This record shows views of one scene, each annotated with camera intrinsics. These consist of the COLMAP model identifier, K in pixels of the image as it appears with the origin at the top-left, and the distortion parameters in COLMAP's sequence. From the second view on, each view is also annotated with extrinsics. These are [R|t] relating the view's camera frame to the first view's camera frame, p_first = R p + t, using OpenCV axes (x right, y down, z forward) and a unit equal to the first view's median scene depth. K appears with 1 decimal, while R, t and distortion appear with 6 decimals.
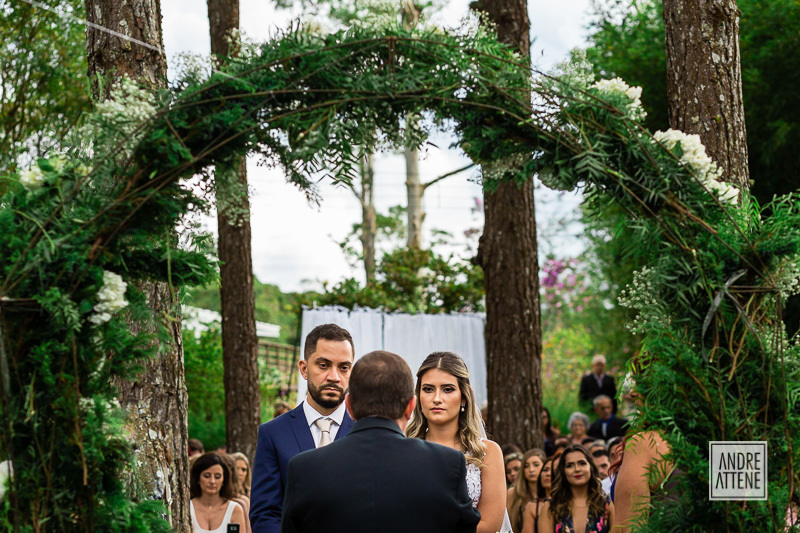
lens RADIAL K [[4563.7, 0, 400.2], [0, 4563.7, 266.8], [0, 0, 1]] dist [-0.139825, 0.000000]
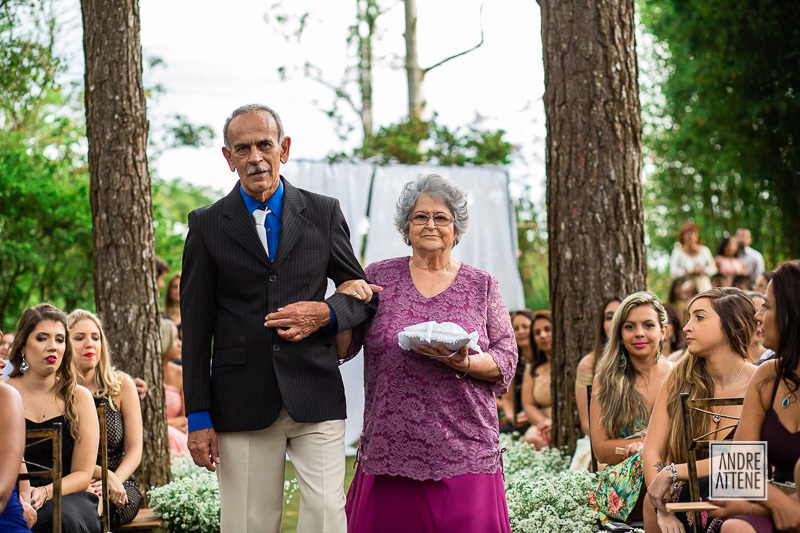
lens RADIAL K [[4563.7, 0, 399.8], [0, 4563.7, 266.5], [0, 0, 1]] dist [-0.139825, 0.000000]
pose [[0.999936, -0.011319, -0.000268, 0.000594], [0.011322, 0.999769, 0.018243, 0.024001], [0.000061, -0.018244, 0.999834, 0.428227]]
